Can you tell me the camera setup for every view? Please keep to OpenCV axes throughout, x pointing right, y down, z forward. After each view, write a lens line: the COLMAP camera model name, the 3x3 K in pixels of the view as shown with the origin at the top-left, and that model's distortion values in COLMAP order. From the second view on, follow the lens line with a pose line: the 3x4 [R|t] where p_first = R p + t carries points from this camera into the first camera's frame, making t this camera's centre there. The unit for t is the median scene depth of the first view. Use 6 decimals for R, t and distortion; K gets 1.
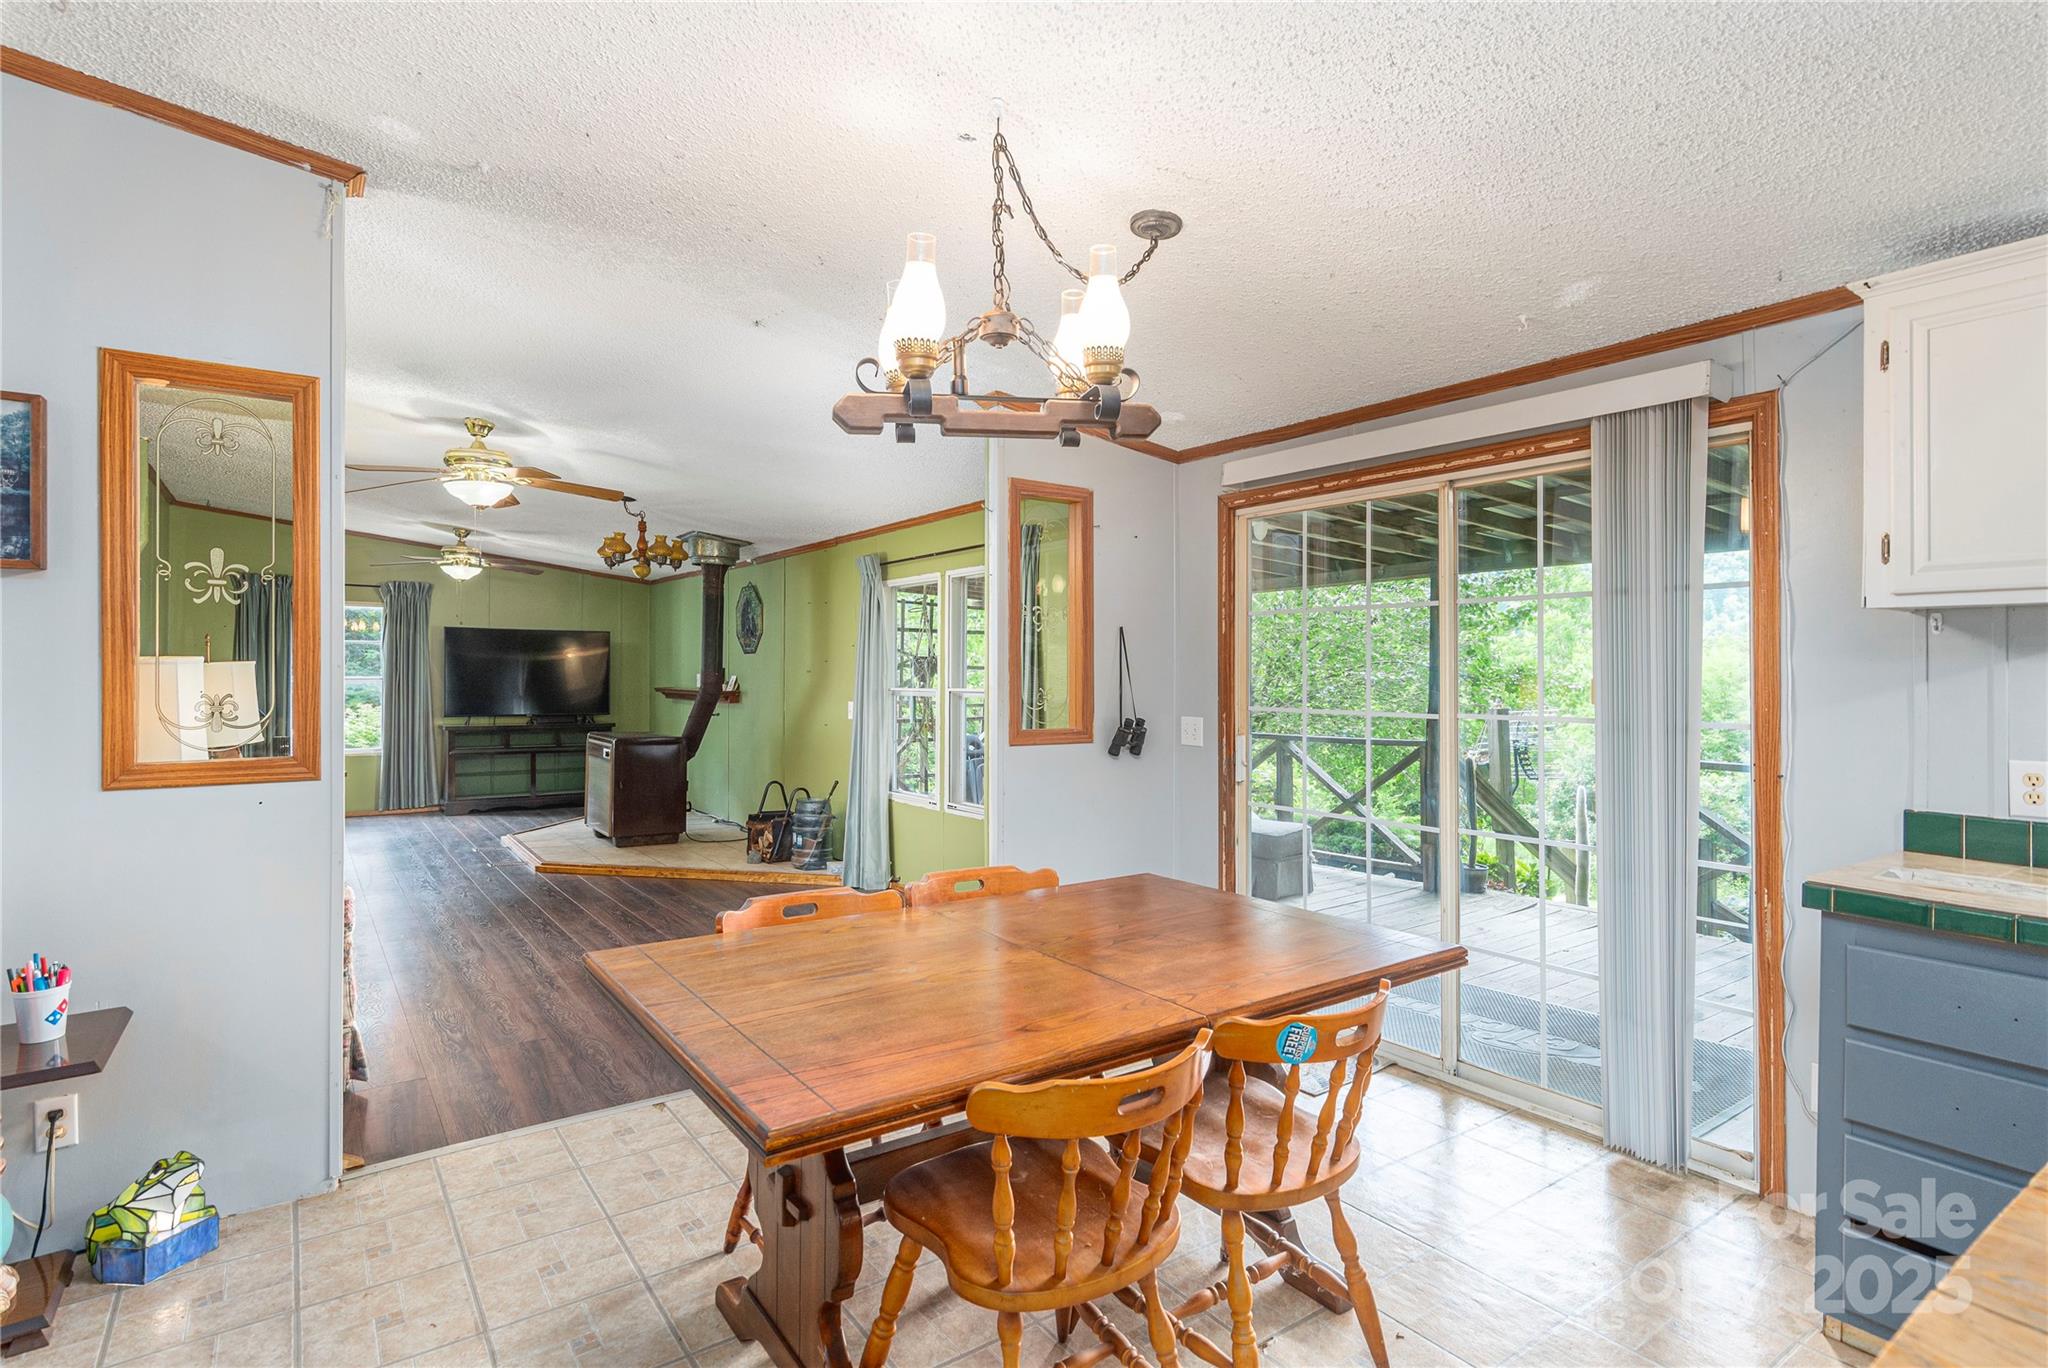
lens RADIAL K [[1014.9, 0, 1016.7], [0, 1014.9, 663.6], [0, 0, 1]] dist [0.001460, 0.000380]
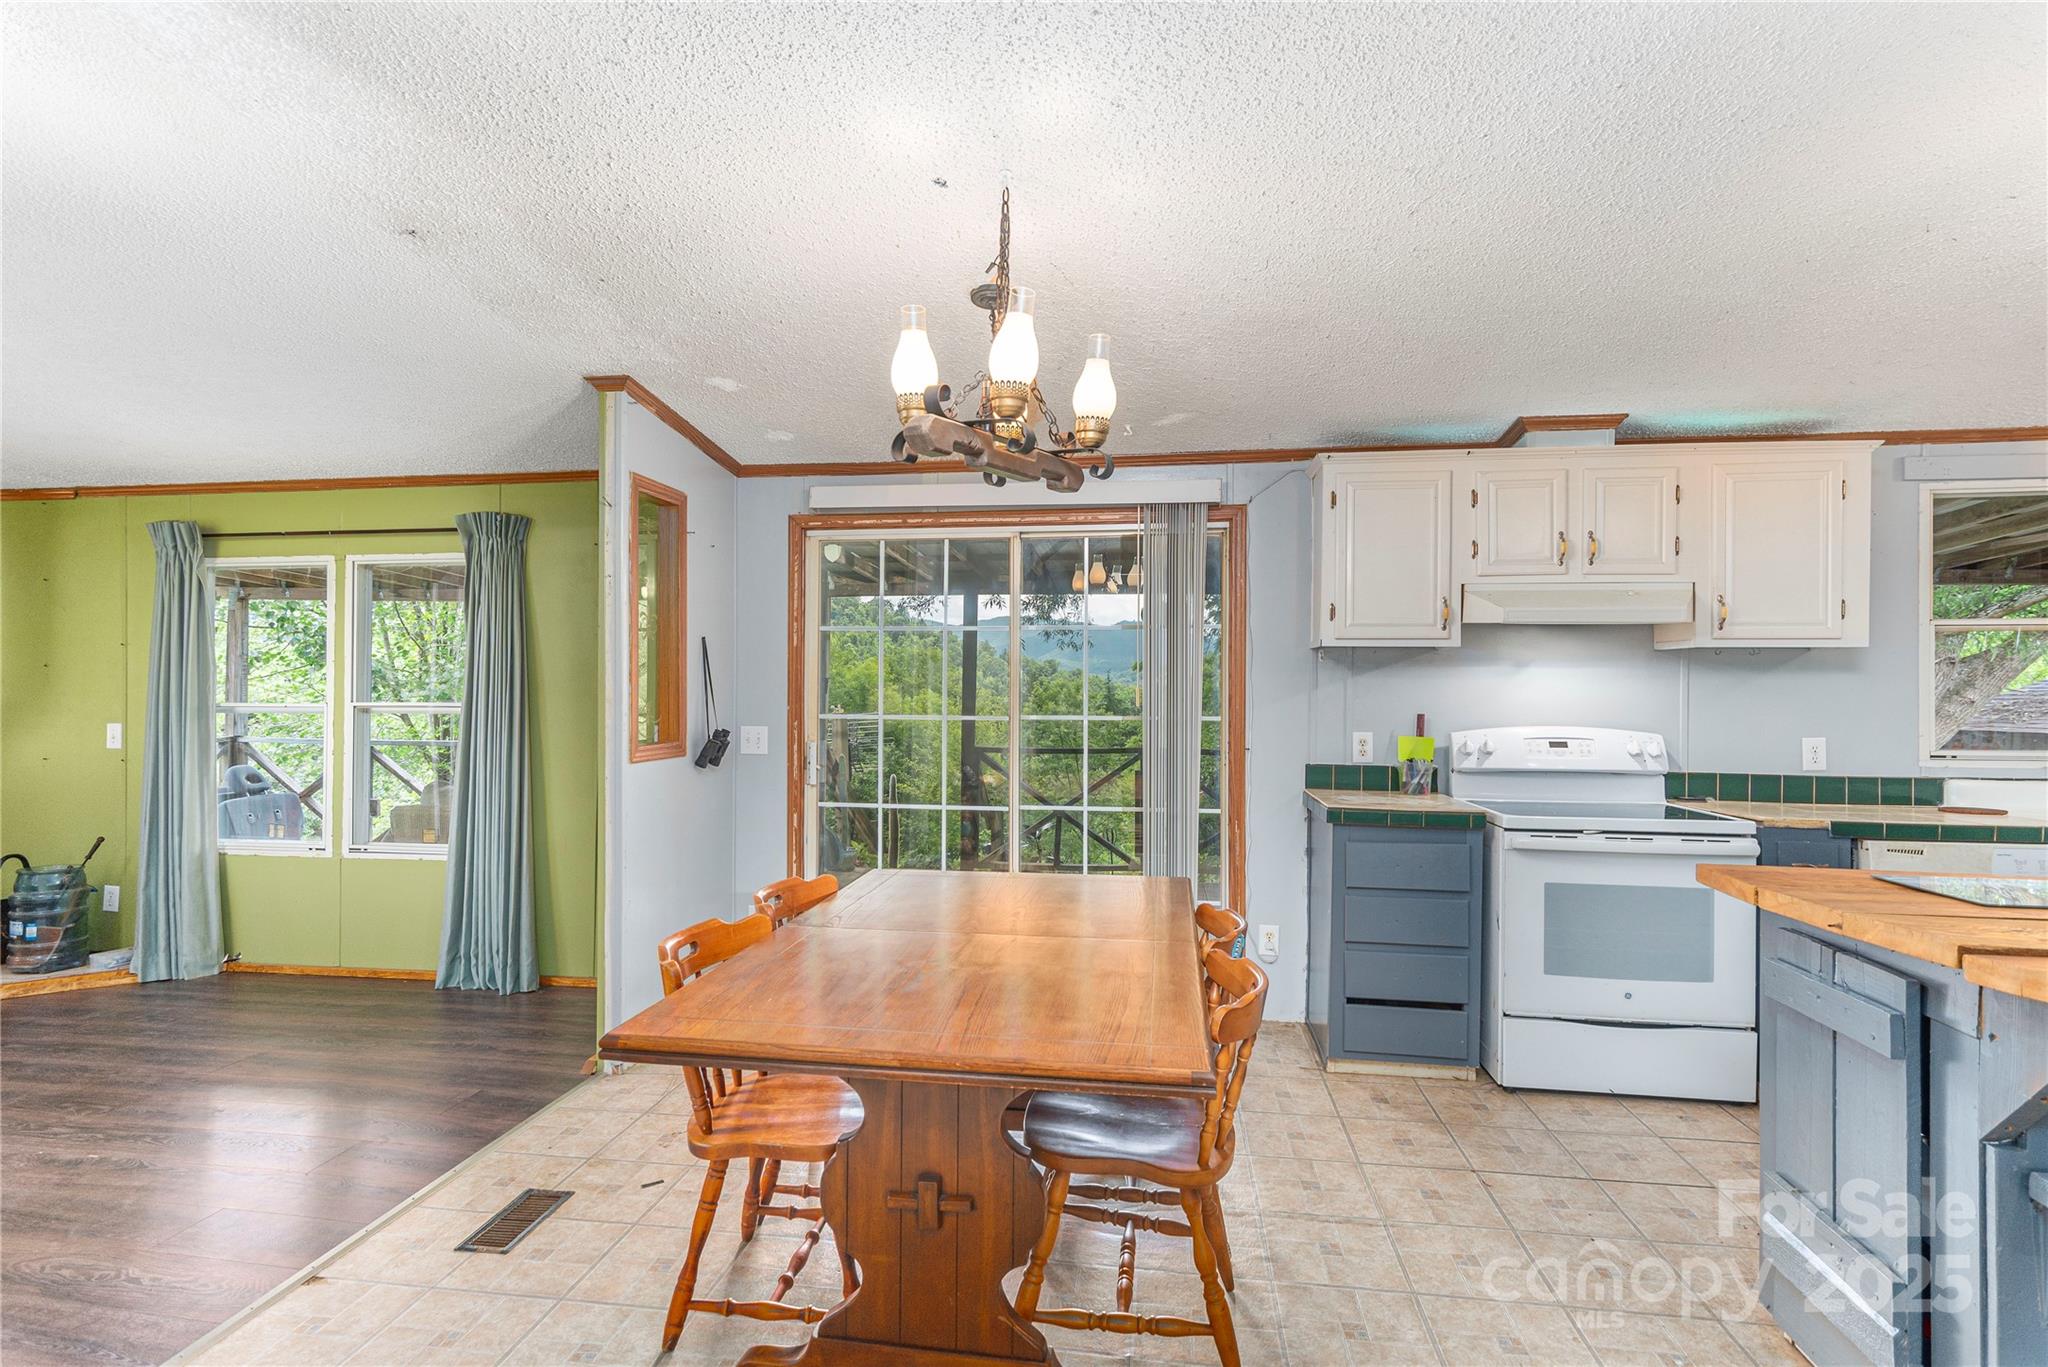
lens RADIAL K [[998.8, 0, 1024.0], [0, 998.8, 683.5], [0, 0, 1]] dist [0.002040, 0.000581]
pose [[0.692918, -0.000794, 0.721016, -0.383914], [-0.007311, 0.999940, 0.008128, -0.000924], [-0.720980, -0.010903, 0.692870, 0.105831]]
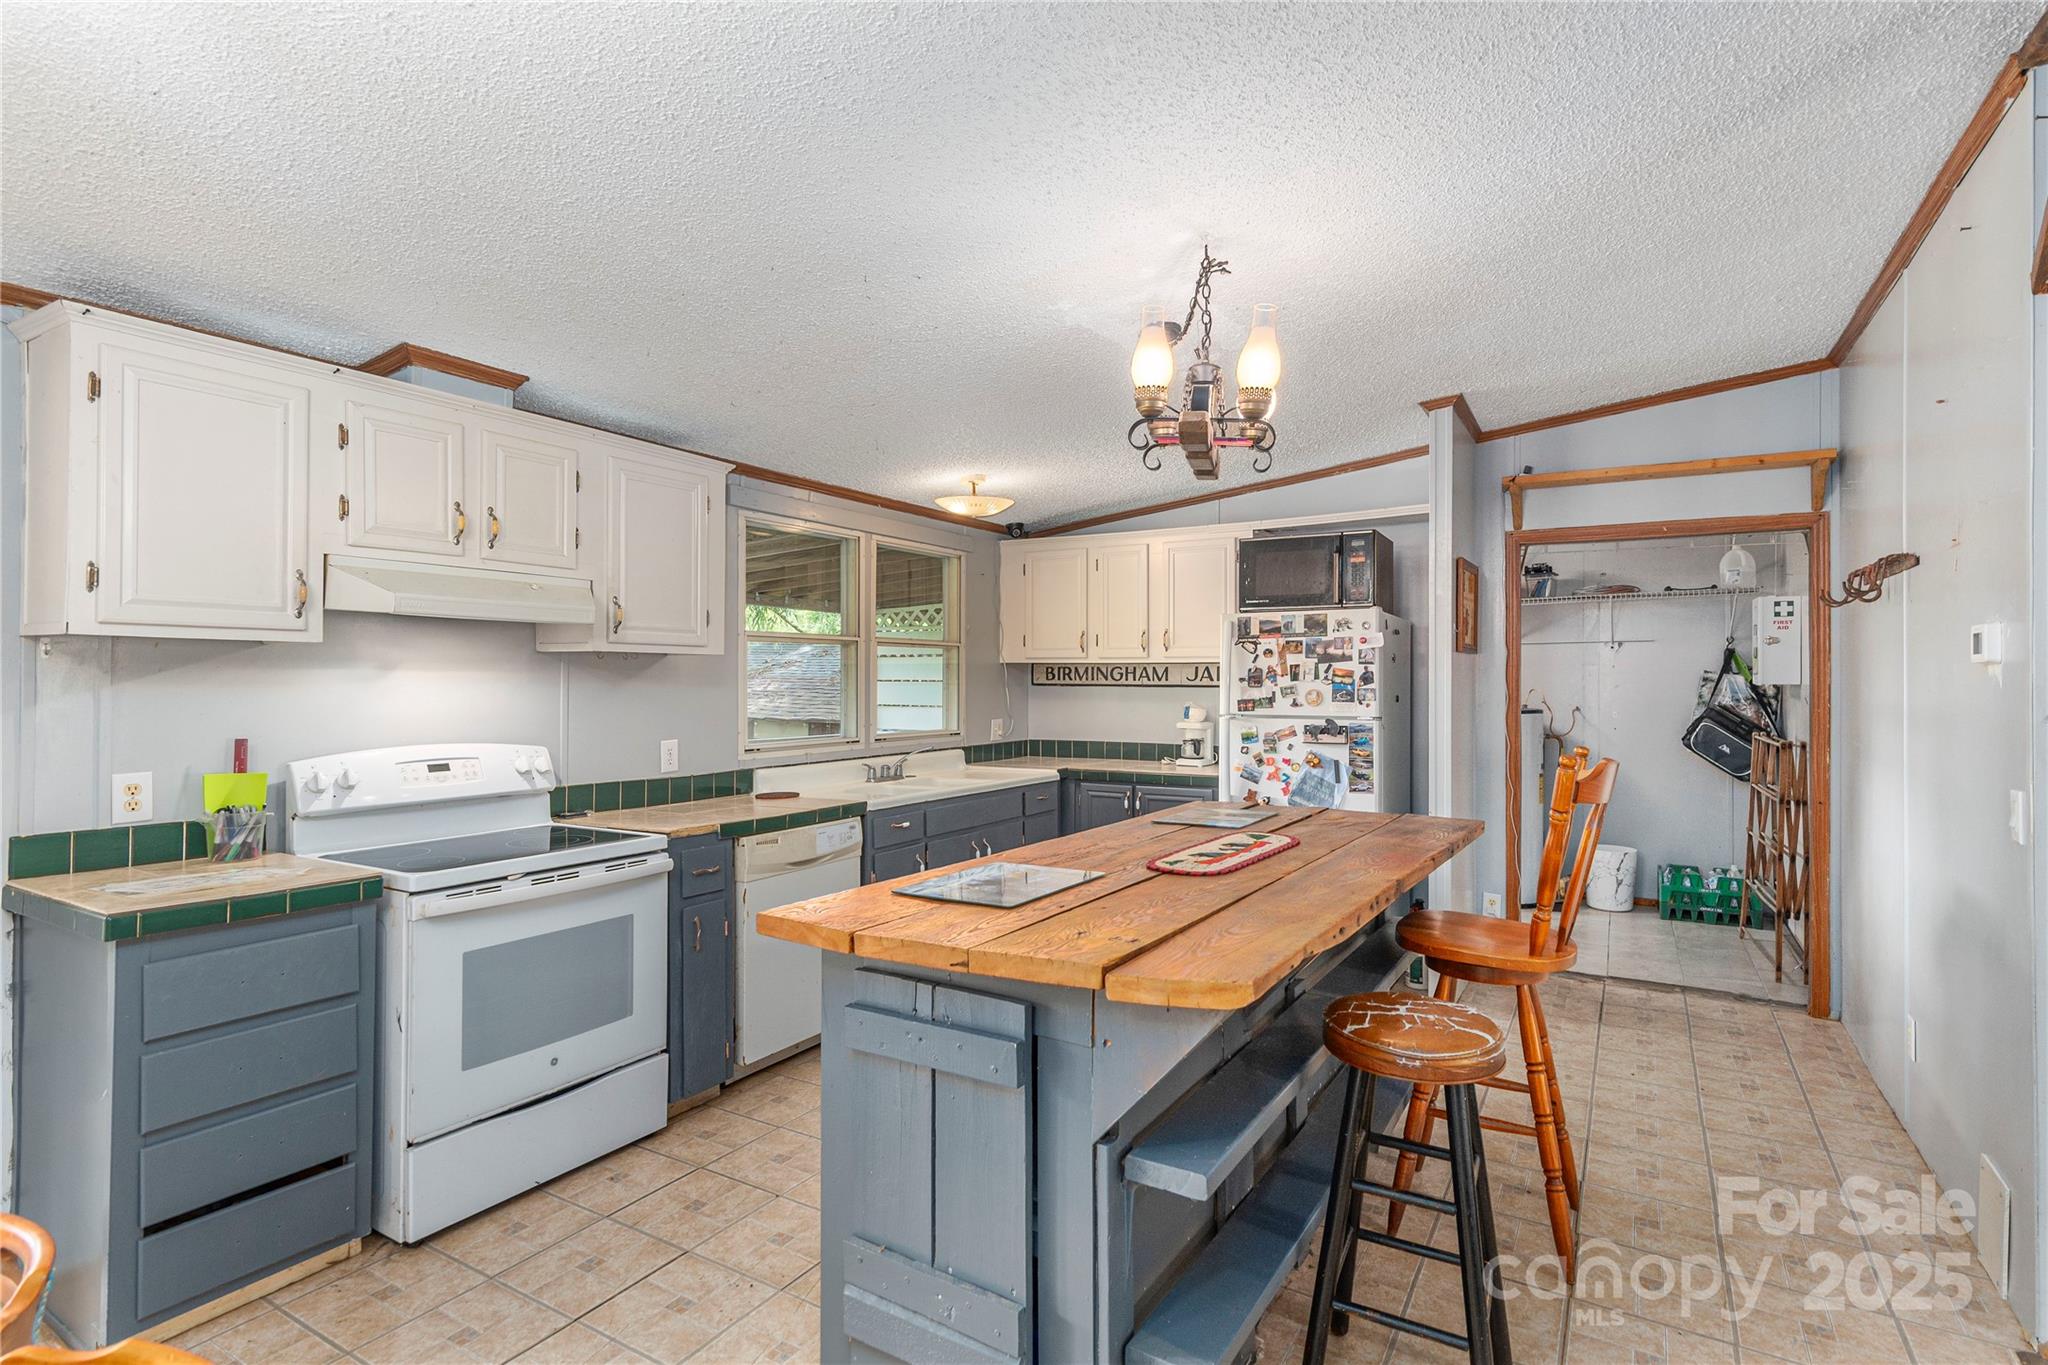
lens RADIAL K [[1000.4, 0, 1020.8], [0, 1000.4, 676.2], [0, 0, 1]] dist [0.000938, -0.000404]
pose [[-0.387682, -0.003012, 0.921788, -0.224186], [-0.011939, 0.999927, -0.001754, -0.012037], [-0.921716, -0.011685, -0.387690, 0.279290]]
